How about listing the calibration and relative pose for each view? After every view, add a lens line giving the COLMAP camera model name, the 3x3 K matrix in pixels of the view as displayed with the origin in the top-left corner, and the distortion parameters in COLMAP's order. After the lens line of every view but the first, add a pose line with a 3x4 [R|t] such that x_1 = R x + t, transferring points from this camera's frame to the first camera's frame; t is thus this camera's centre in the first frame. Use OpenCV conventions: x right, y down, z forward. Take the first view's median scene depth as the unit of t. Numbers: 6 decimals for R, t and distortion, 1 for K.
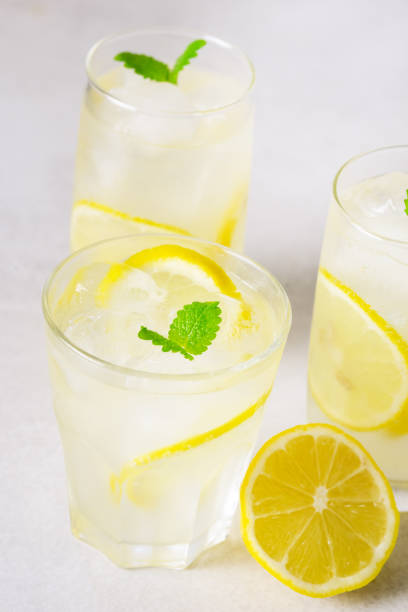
lens RADIAL K [[1561.3, 0, 204.0], [0, 1561.3, 306.0], [0, 0, 1]] dist [0.096361, 0.382901]
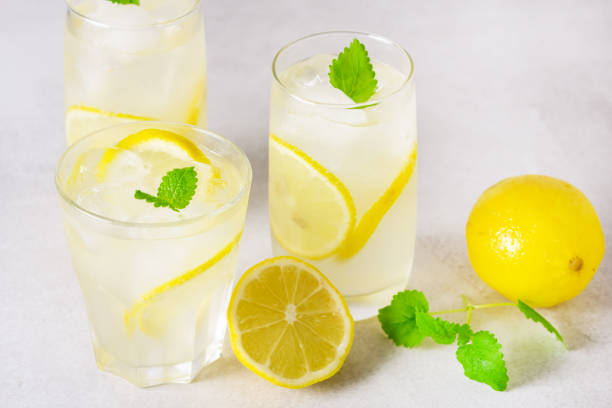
lens RADIAL K [[1561.3, 0, 306.0], [0, 1561.3, 204.0], [0, 0, 1]] dist [0.096361, 0.382901]
pose [[0.989707, -0.111422, 0.089803, -0.017401], [0.114146, 0.993130, -0.025770, 0.068811], [-0.086314, 0.035755, 0.995626, -0.270049]]
